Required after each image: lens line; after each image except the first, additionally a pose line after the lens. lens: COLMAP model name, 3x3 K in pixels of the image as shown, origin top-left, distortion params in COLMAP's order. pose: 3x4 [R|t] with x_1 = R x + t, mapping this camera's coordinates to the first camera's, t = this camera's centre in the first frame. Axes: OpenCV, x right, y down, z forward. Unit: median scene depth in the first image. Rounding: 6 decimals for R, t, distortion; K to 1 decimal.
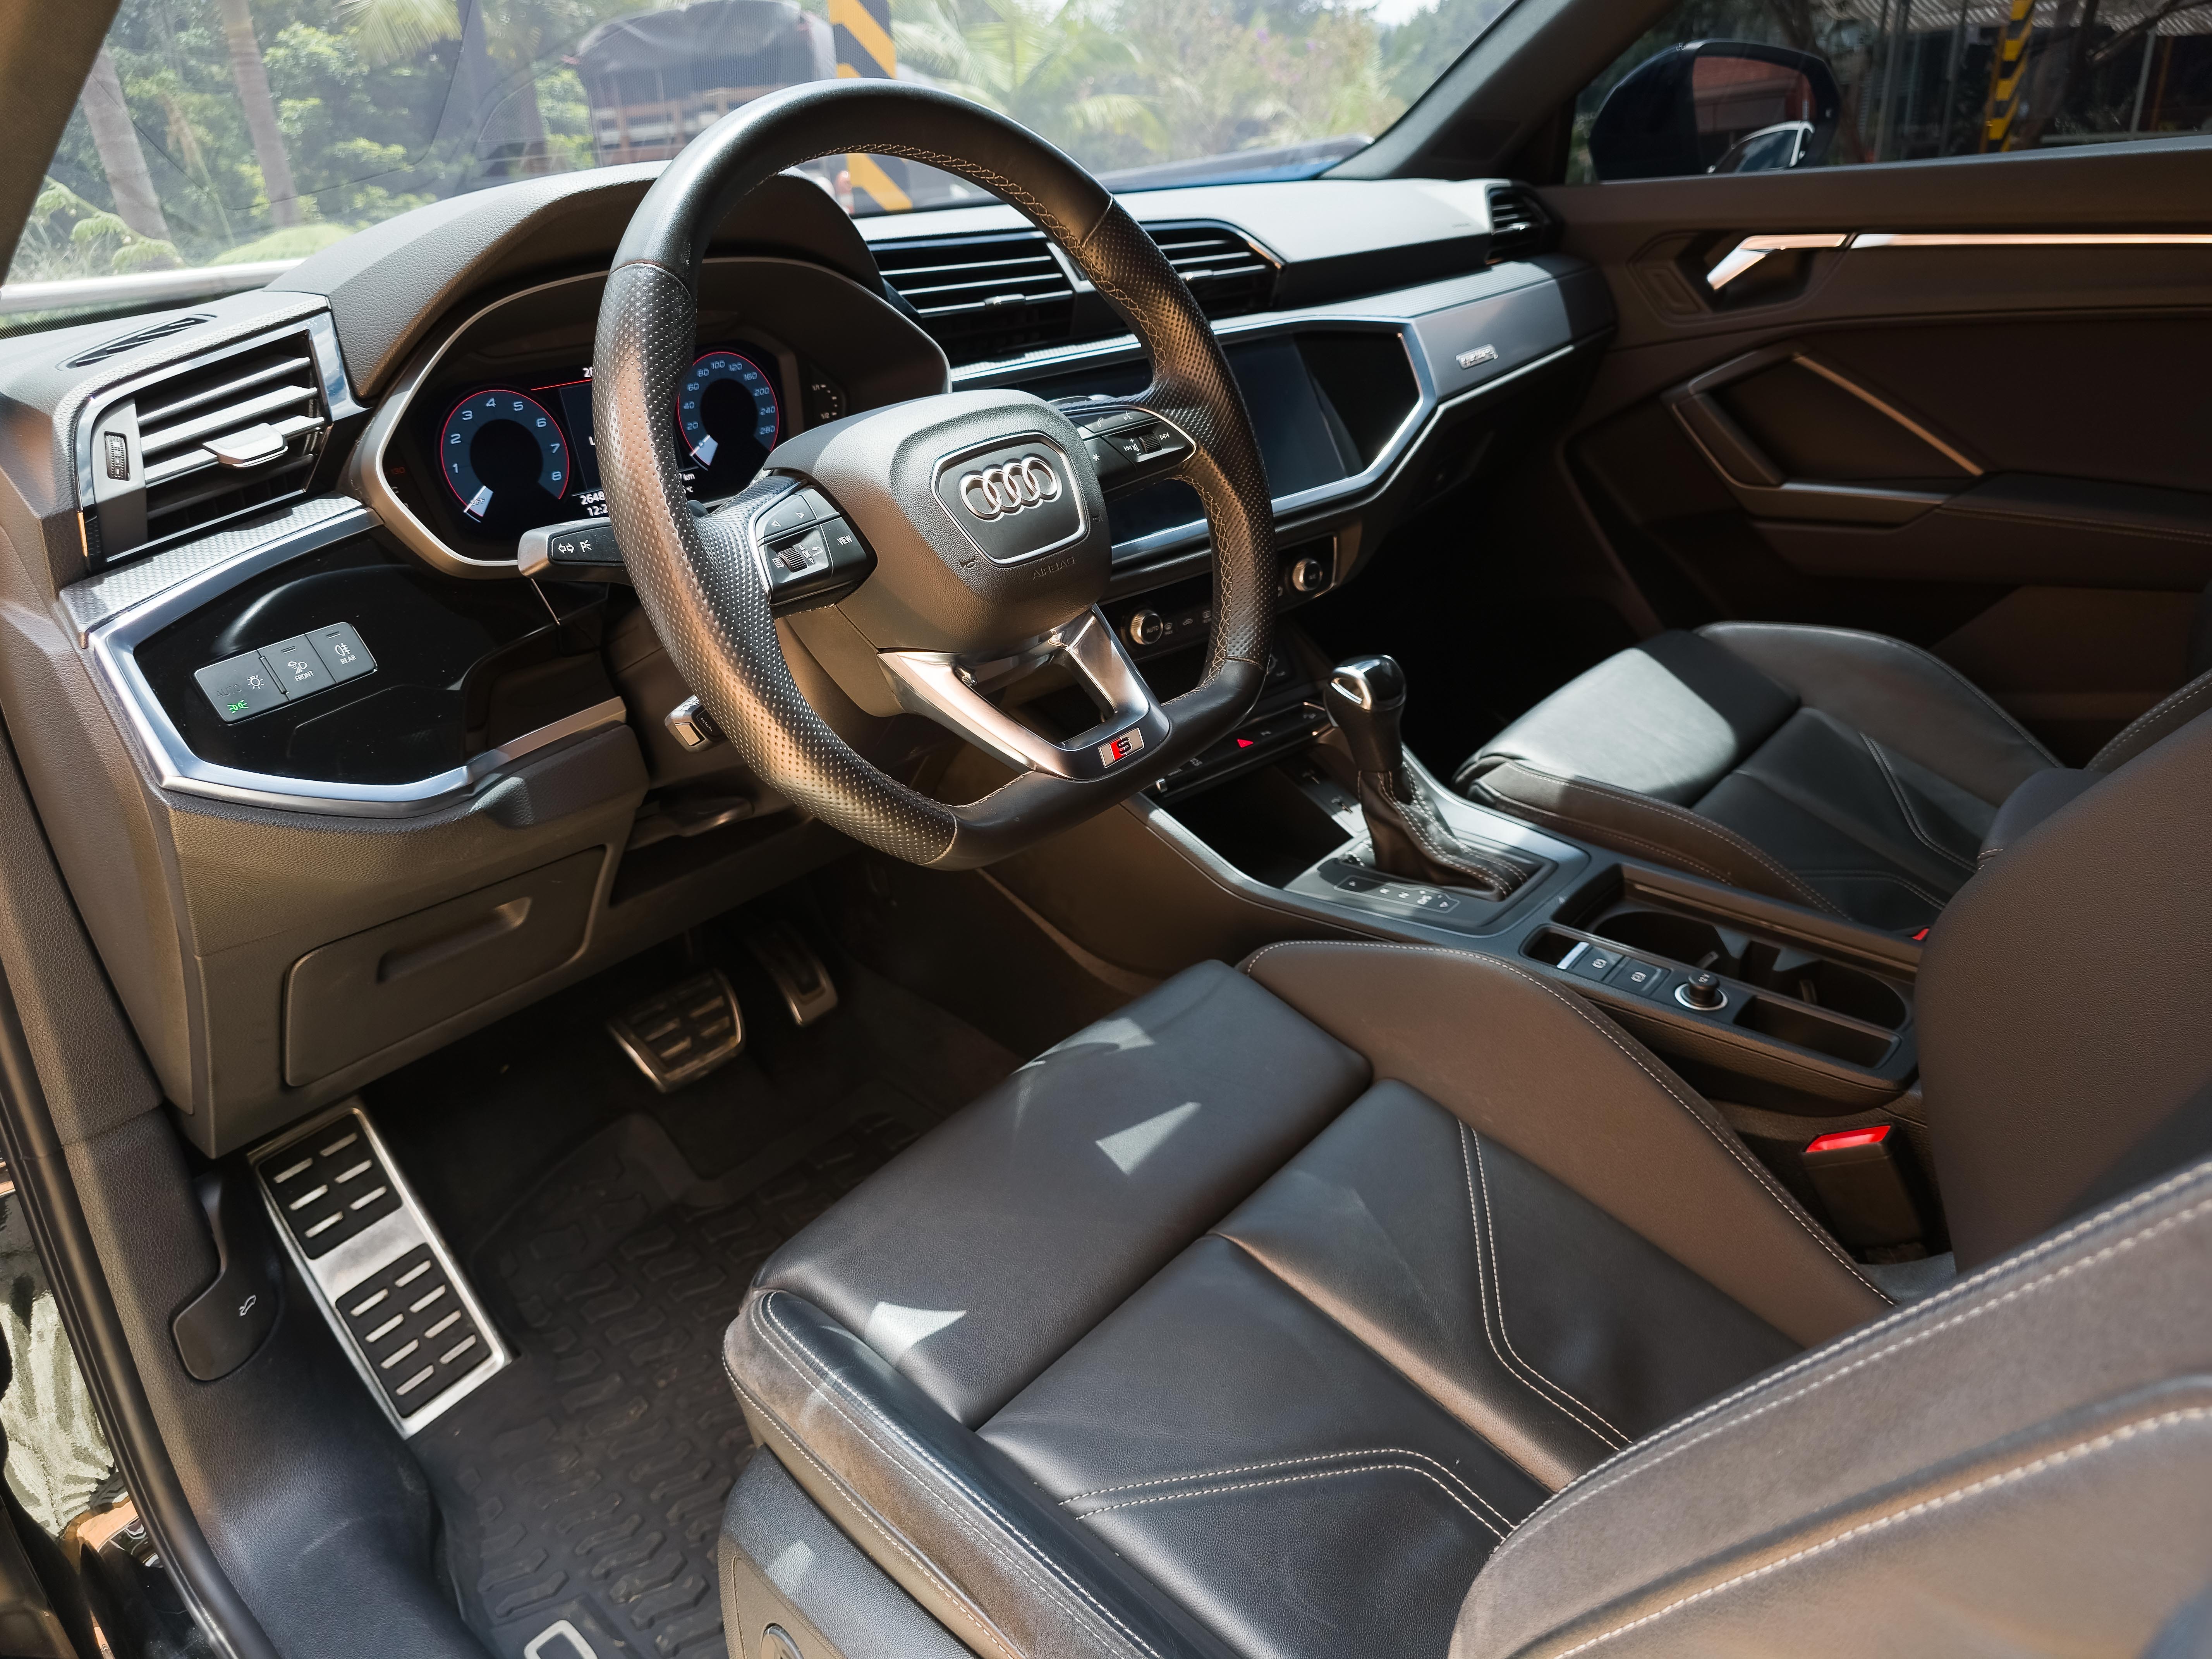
lens RADIAL K [[1448.9, 0, 1000.3], [0, 1448.9, 843.7], [0, 0, 1]] dist [0.033893, -0.063104]
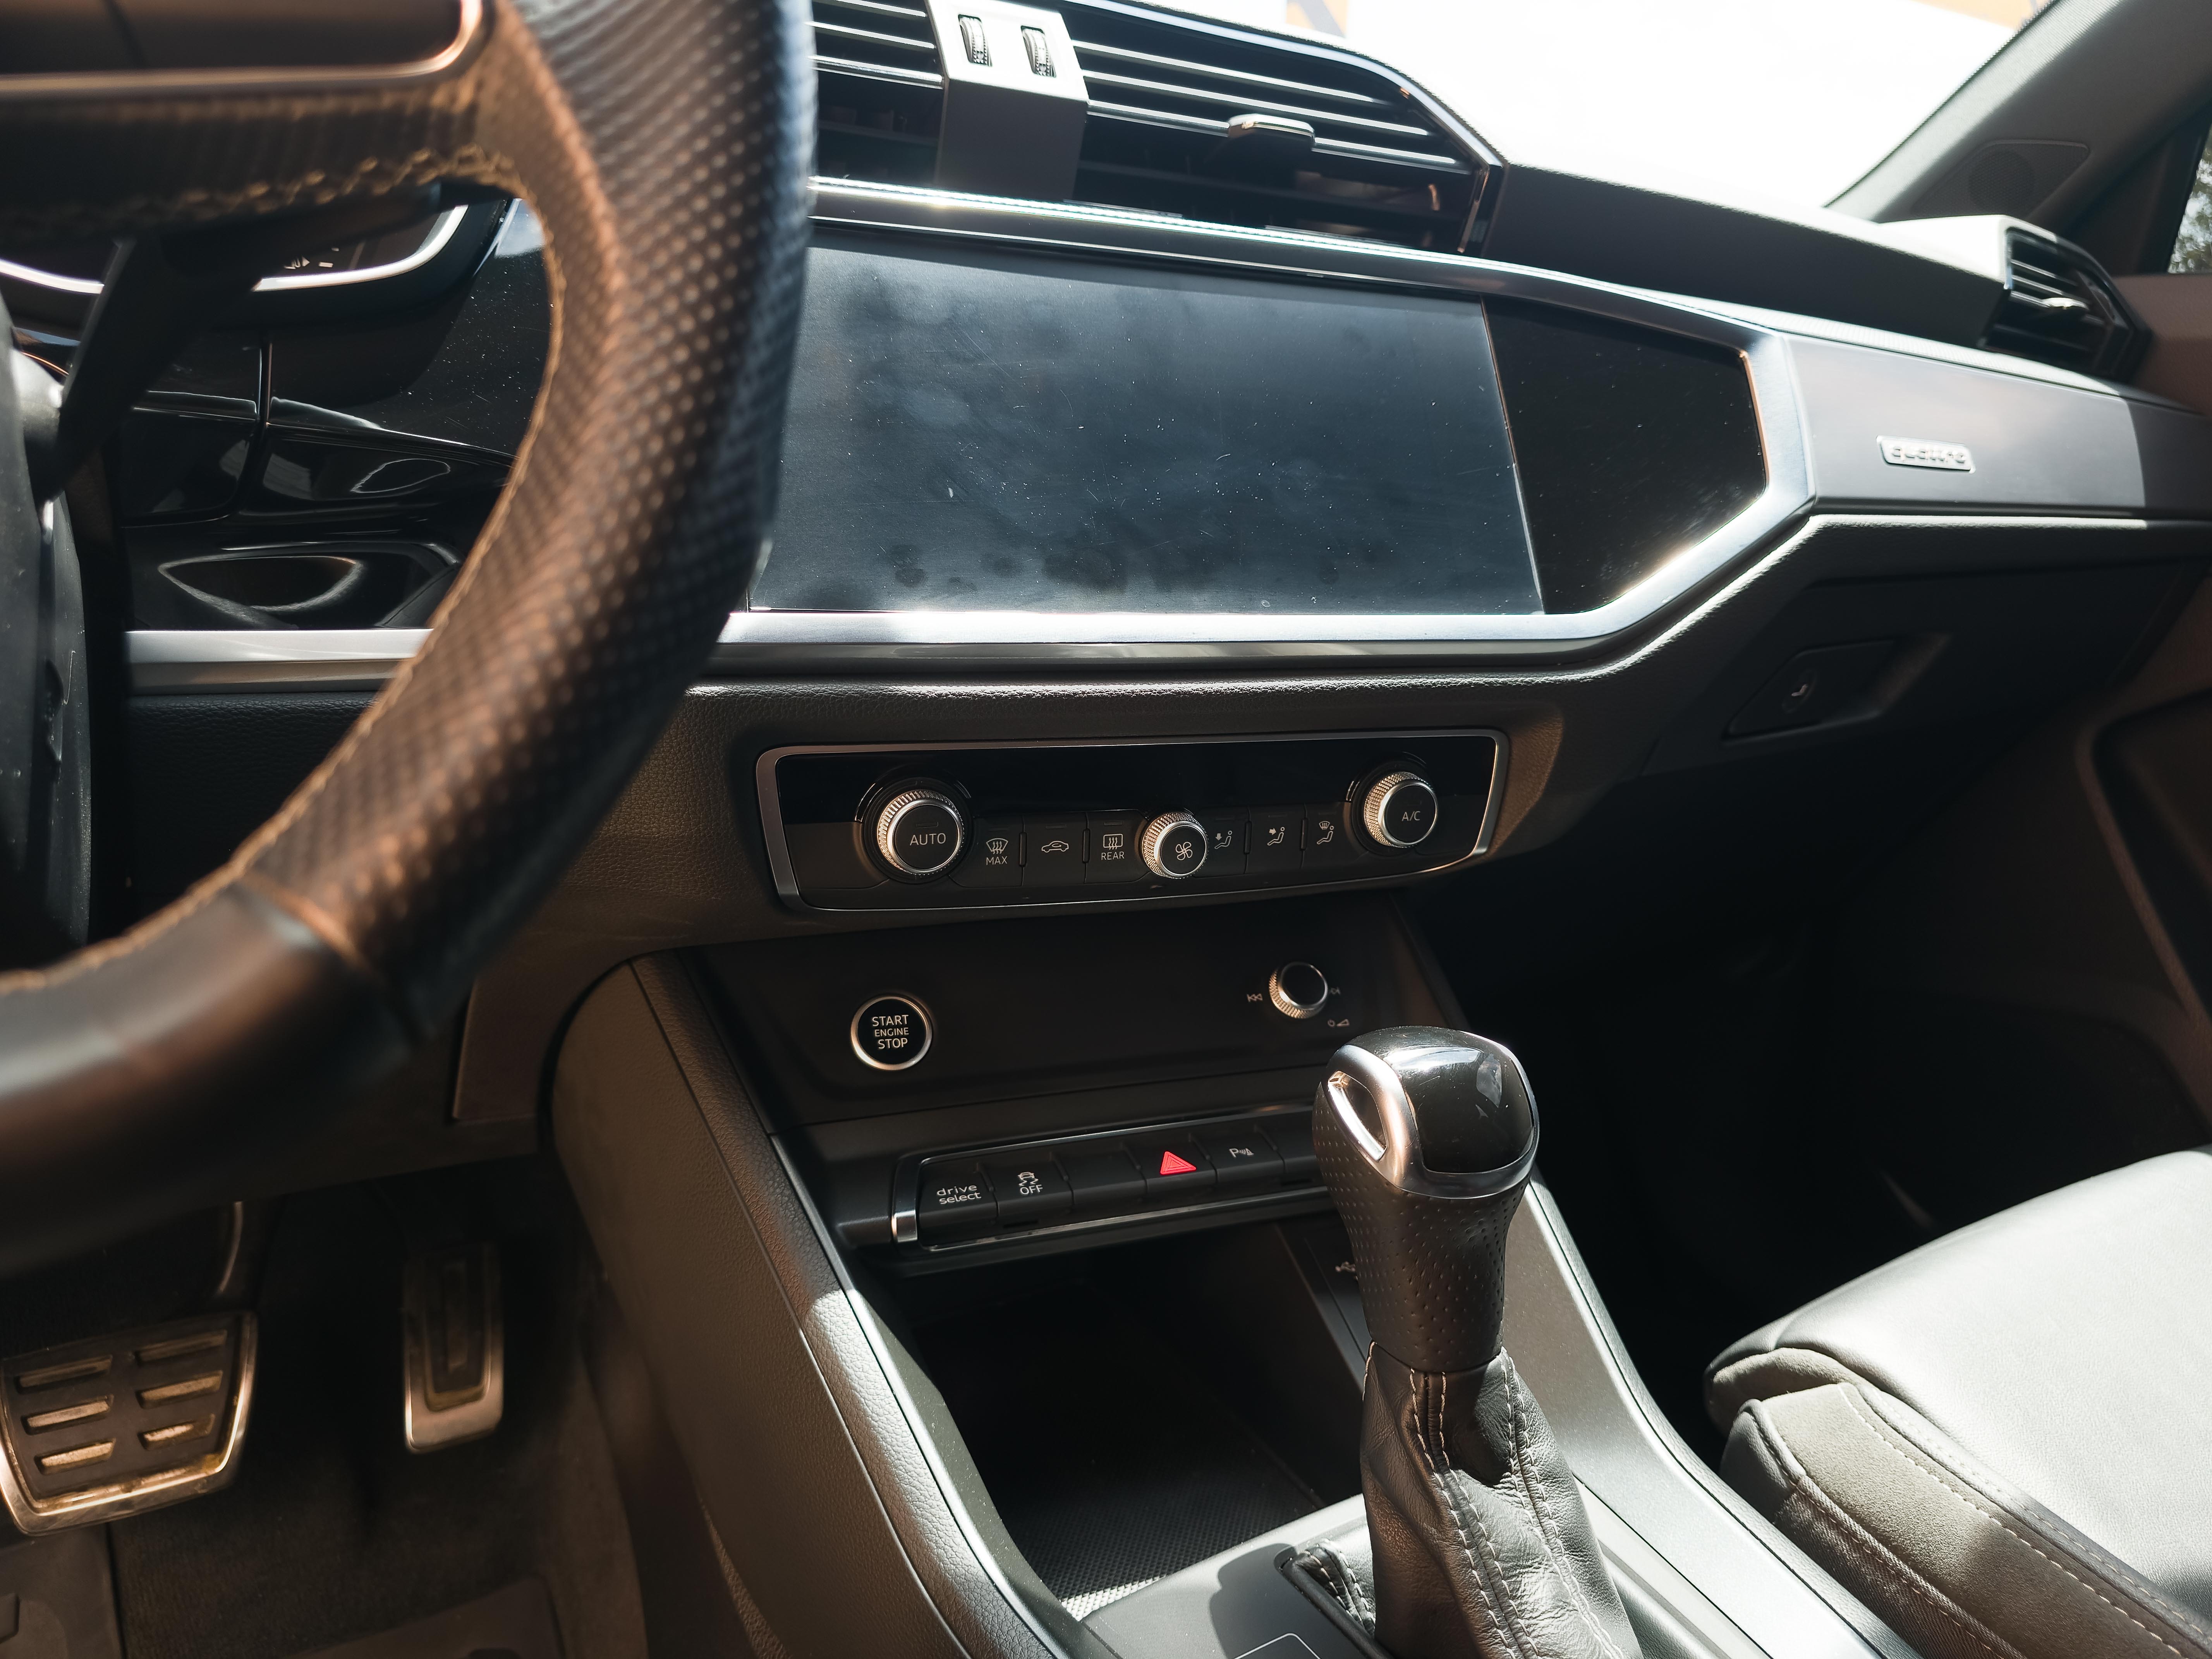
lens RADIAL K [[1449.2, 0, 1106.0], [0, 1449.2, 829.5], [0, 0, 1]] dist [0.017045, -0.017517]
pose [[0.954683, 0.204543, -0.216198, 0.223927], [-0.239864, 0.958825, -0.152053, -0.095929], [0.176195, 0.197020, 0.964437, 0.585287]]
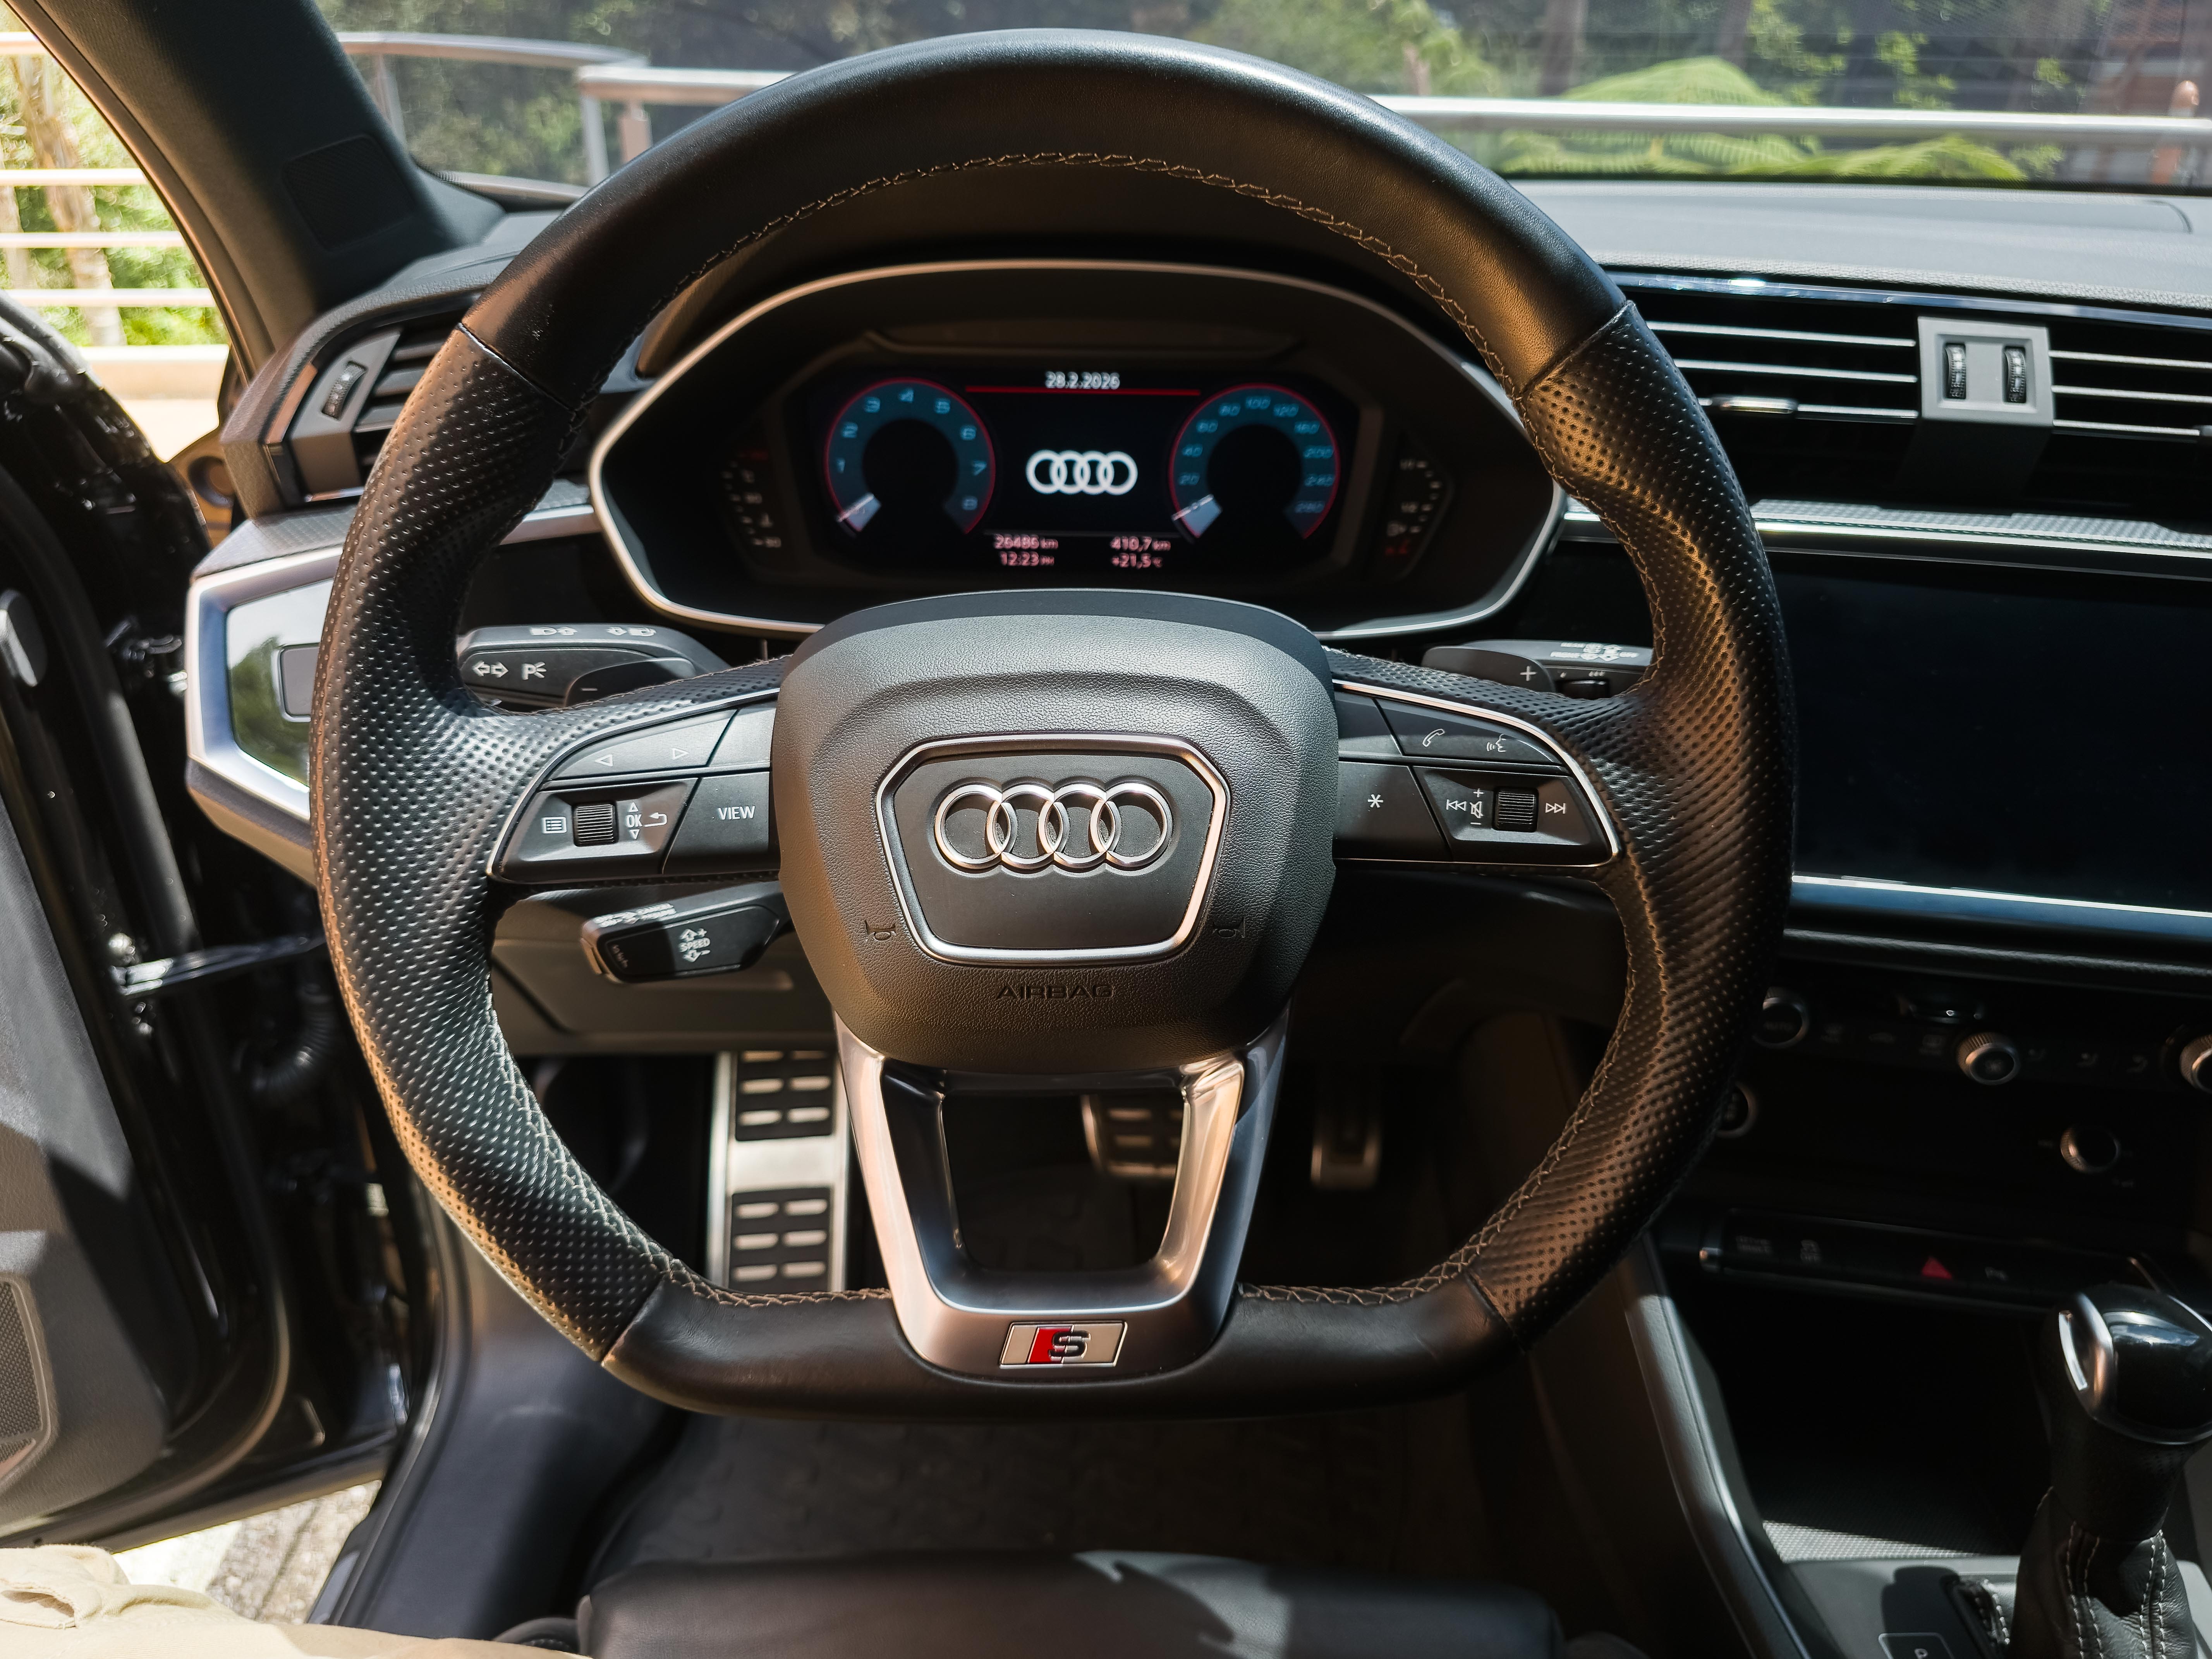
lens RADIAL K [[1449.2, 0, 1106.0], [0, 1449.2, 829.5], [0, 0, 1]] dist [0.017045, -0.017517]
pose [[0.679886, 0.423017, -0.599009, 0.218317], [-0.362019, 0.903986, 0.227491, -0.236680], [0.637728, 0.062185, 0.767747, 0.373869]]
